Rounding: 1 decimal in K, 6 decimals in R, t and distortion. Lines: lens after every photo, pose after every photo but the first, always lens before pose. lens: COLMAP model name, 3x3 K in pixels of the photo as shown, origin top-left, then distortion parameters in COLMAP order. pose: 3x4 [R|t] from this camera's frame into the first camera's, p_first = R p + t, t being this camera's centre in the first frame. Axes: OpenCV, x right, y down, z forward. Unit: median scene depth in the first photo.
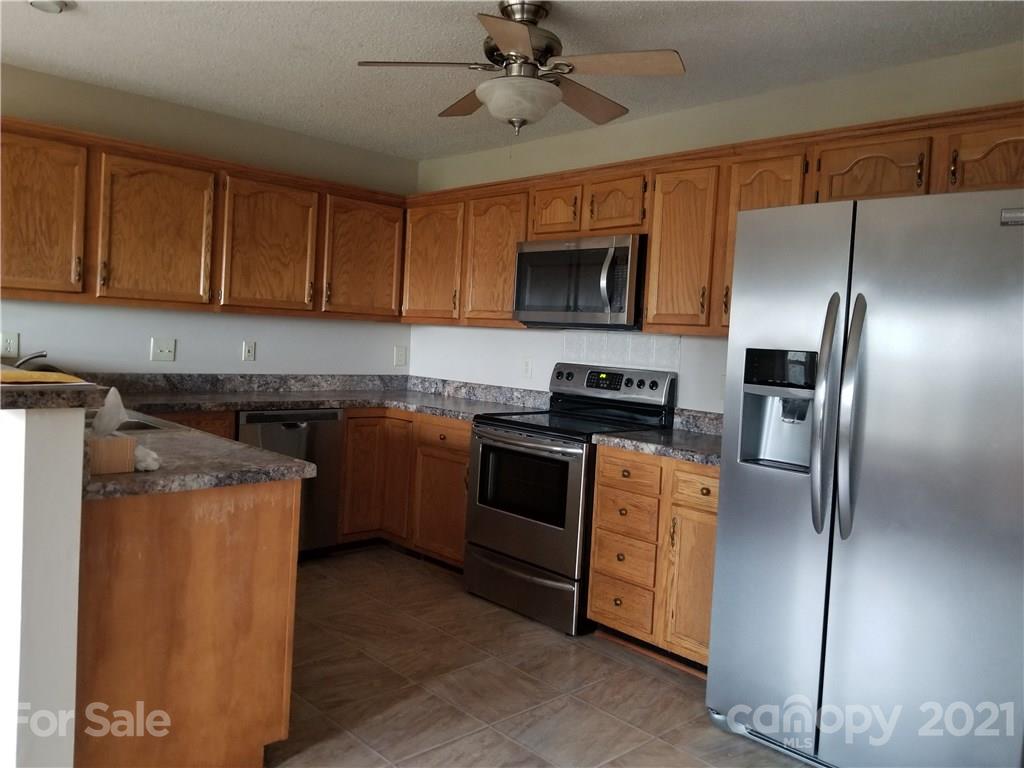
lens RADIAL K [[786.6, 0, 511.2], [0, 786.6, 355.5], [0, 0, 1]] dist [0.013191, -0.002751]
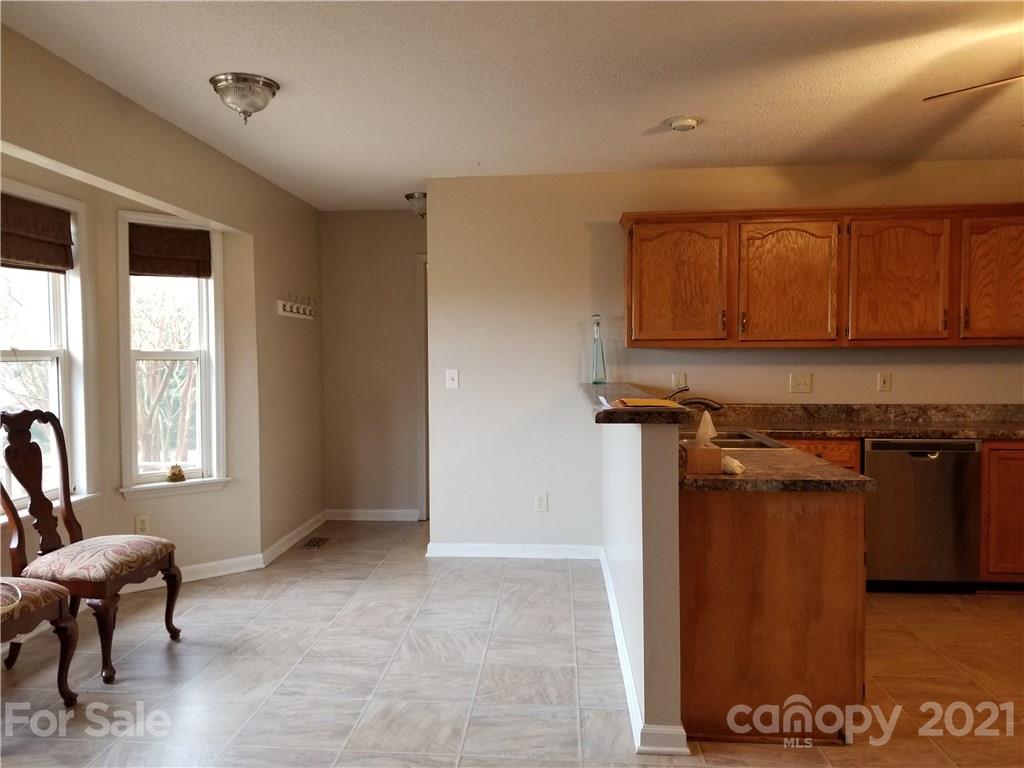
lens RADIAL K [[786.6, 0, 511.2], [0, 786.6, 355.5], [0, 0, 1]] dist [0.013191, -0.002751]
pose [[0.674936, -0.056398, -0.735718, 0.114711], [0.024423, 0.998236, -0.054117, 0.004387], [0.737472, 0.018557, 0.675123, -0.069980]]
